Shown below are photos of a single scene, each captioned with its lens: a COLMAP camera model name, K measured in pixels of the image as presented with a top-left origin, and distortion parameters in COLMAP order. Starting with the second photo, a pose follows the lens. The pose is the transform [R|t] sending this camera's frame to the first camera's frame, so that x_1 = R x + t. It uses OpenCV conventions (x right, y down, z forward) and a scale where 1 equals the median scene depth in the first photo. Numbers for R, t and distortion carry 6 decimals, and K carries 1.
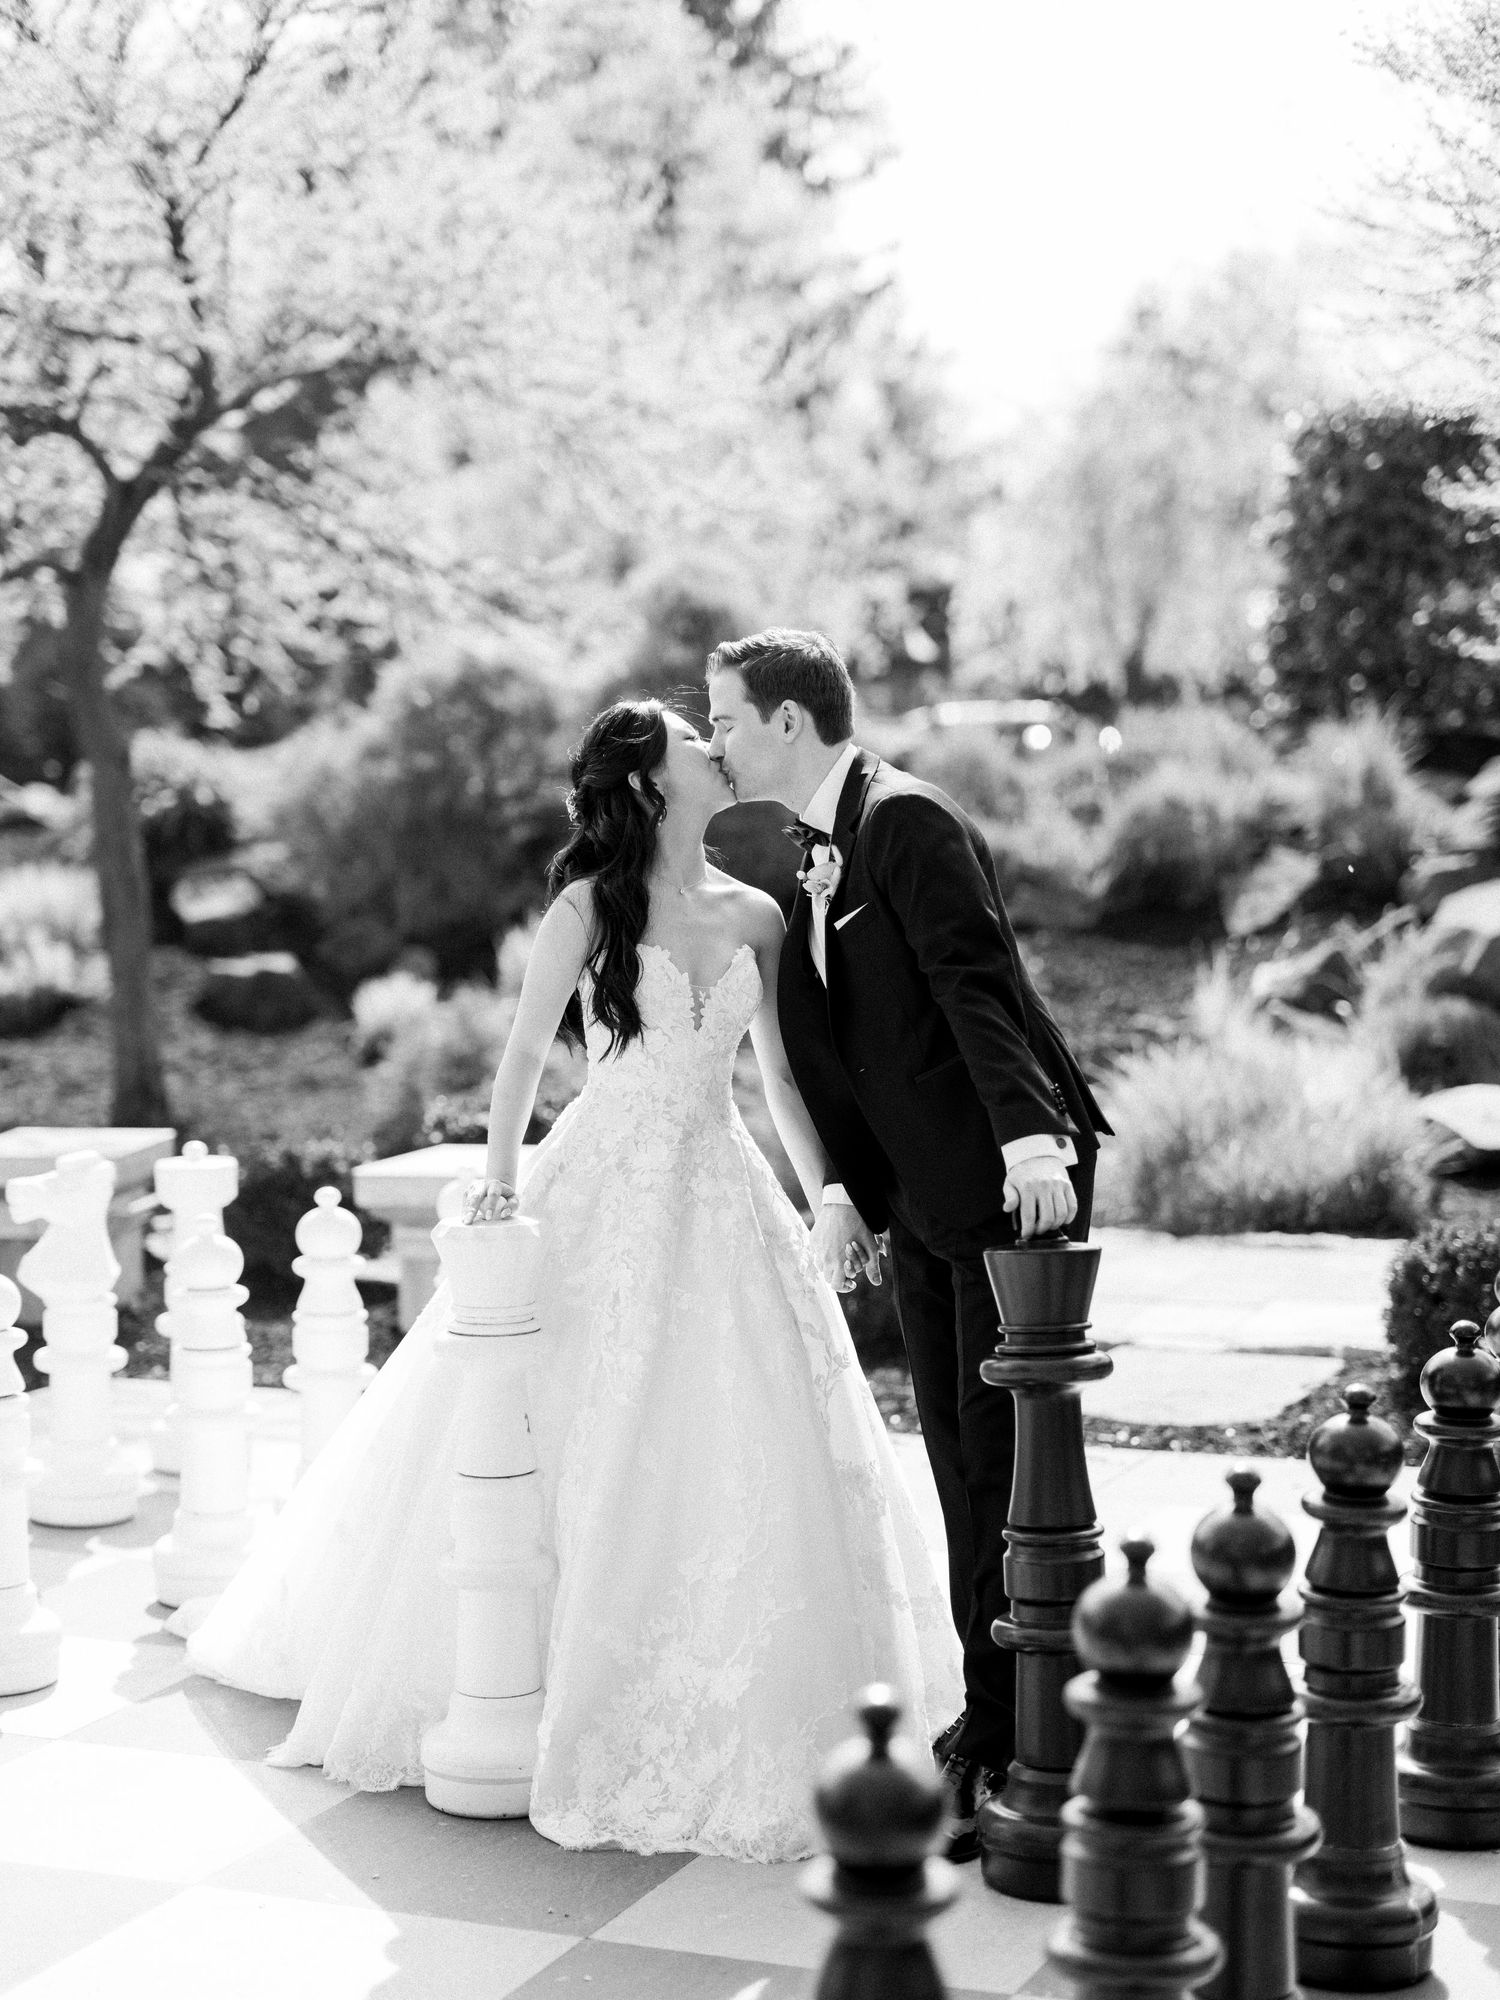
lens RADIAL K [[4481.0, 0, 625.3], [0, 4481.0, 997.3], [0, 0, 1]] dist [0.039018, 0.076488]
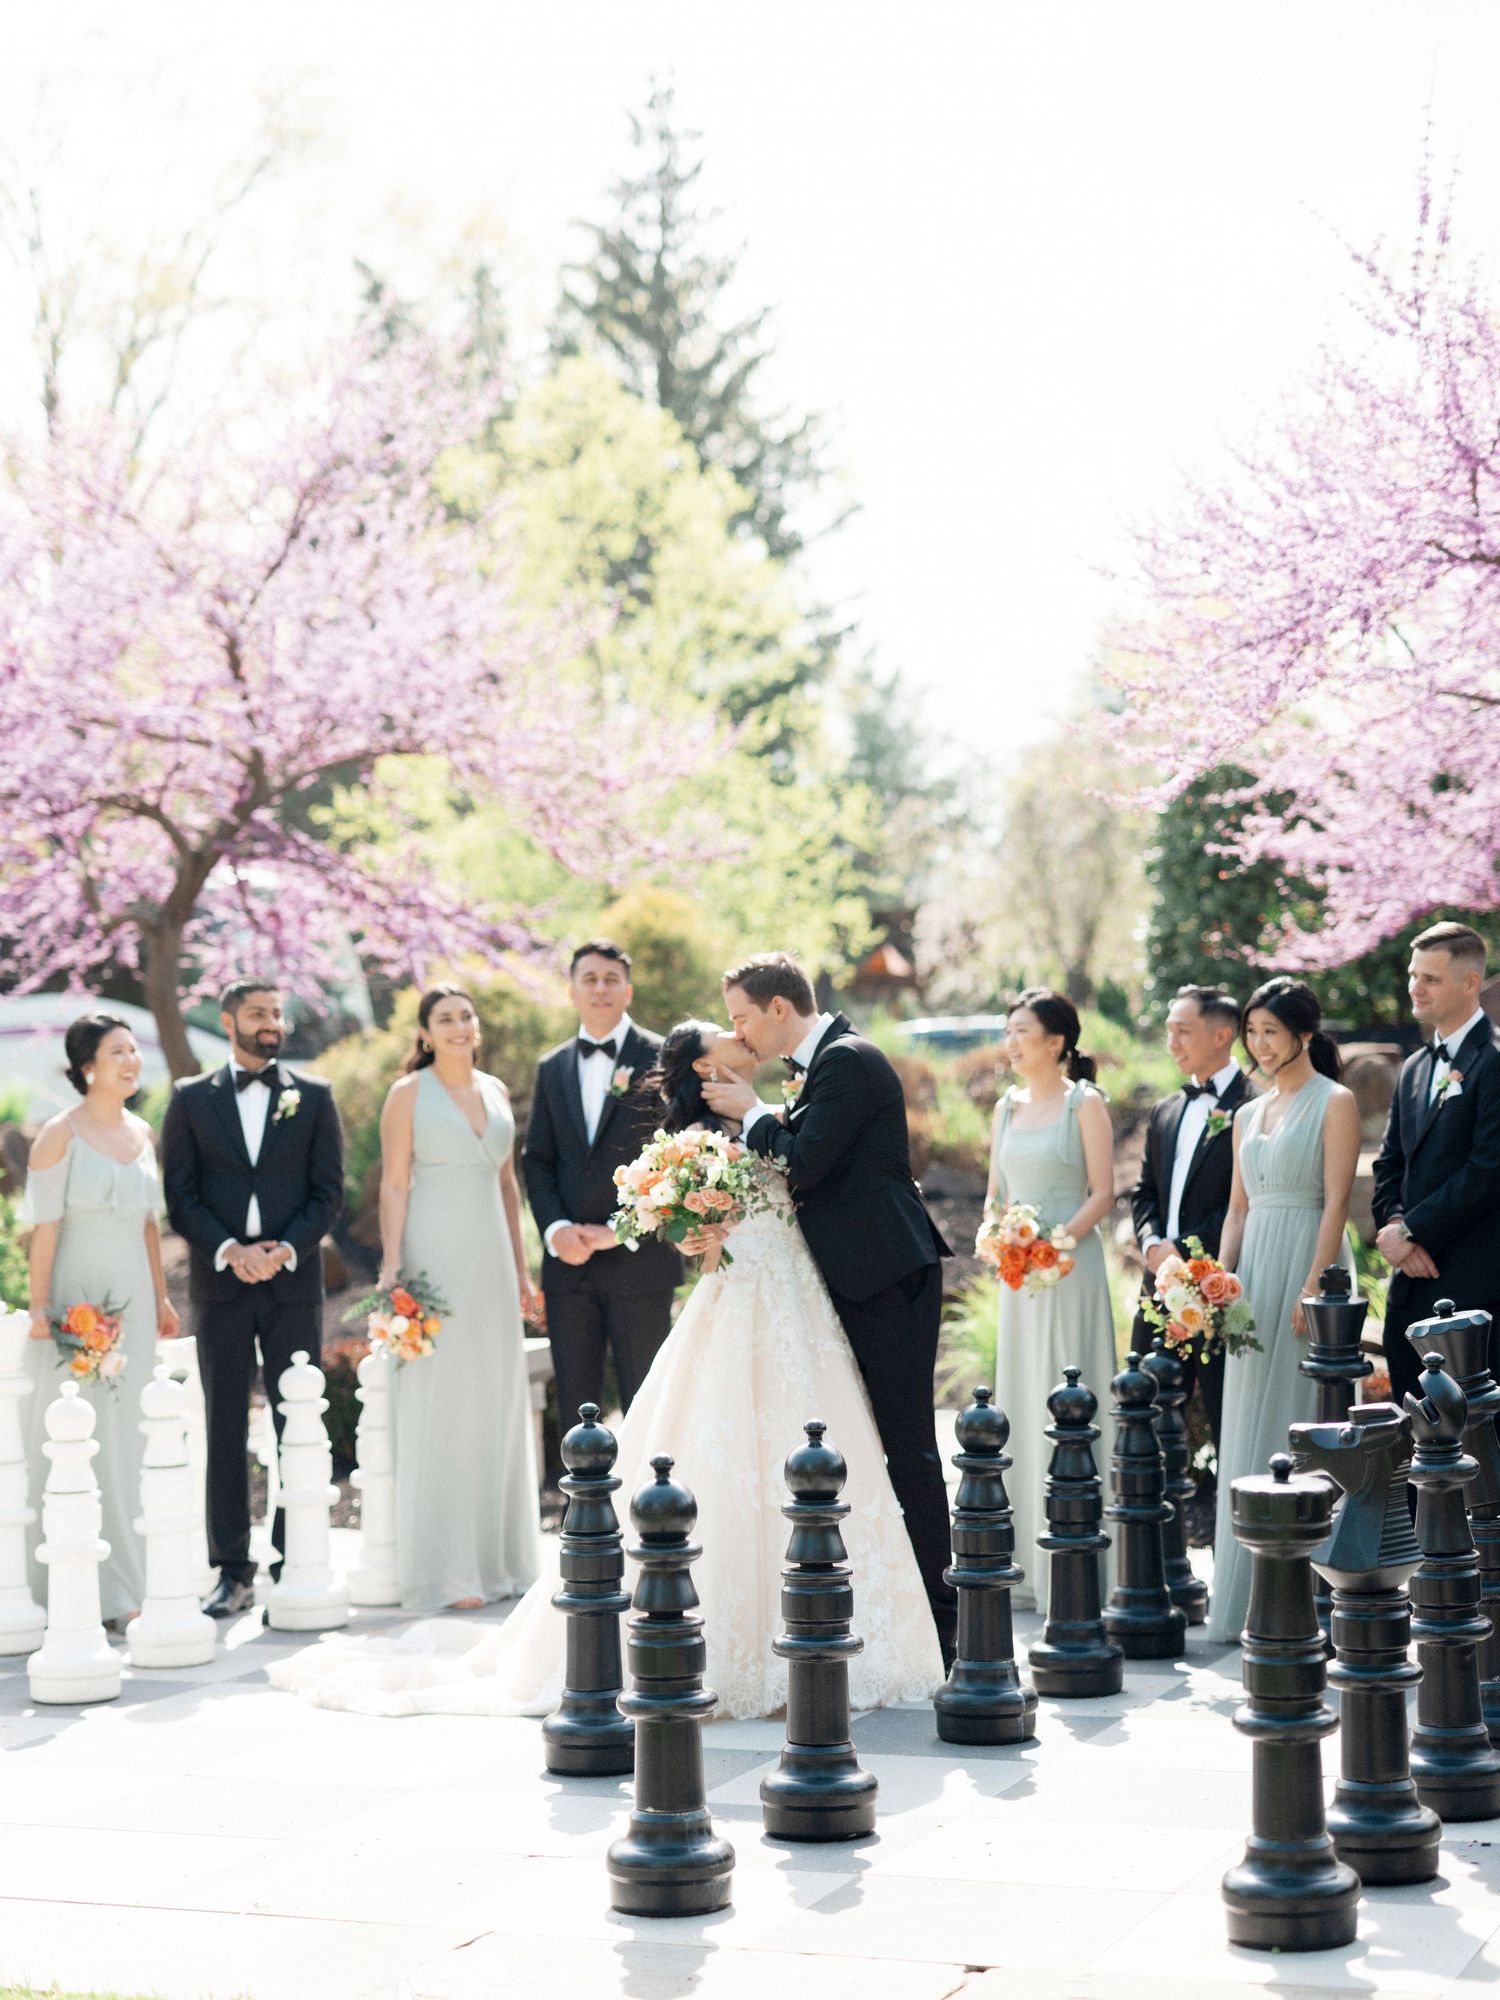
lens RADIAL K [[4481.0, 0, 625.3], [0, 4481.0, 997.3], [0, 0, 1]] dist [0.039018, 0.076488]
pose [[0.999708, -0.024096, -0.001842, 0.010201], [0.023900, 0.997099, -0.072269, 0.018795], [0.003578, 0.072204, 0.997383, -0.239484]]
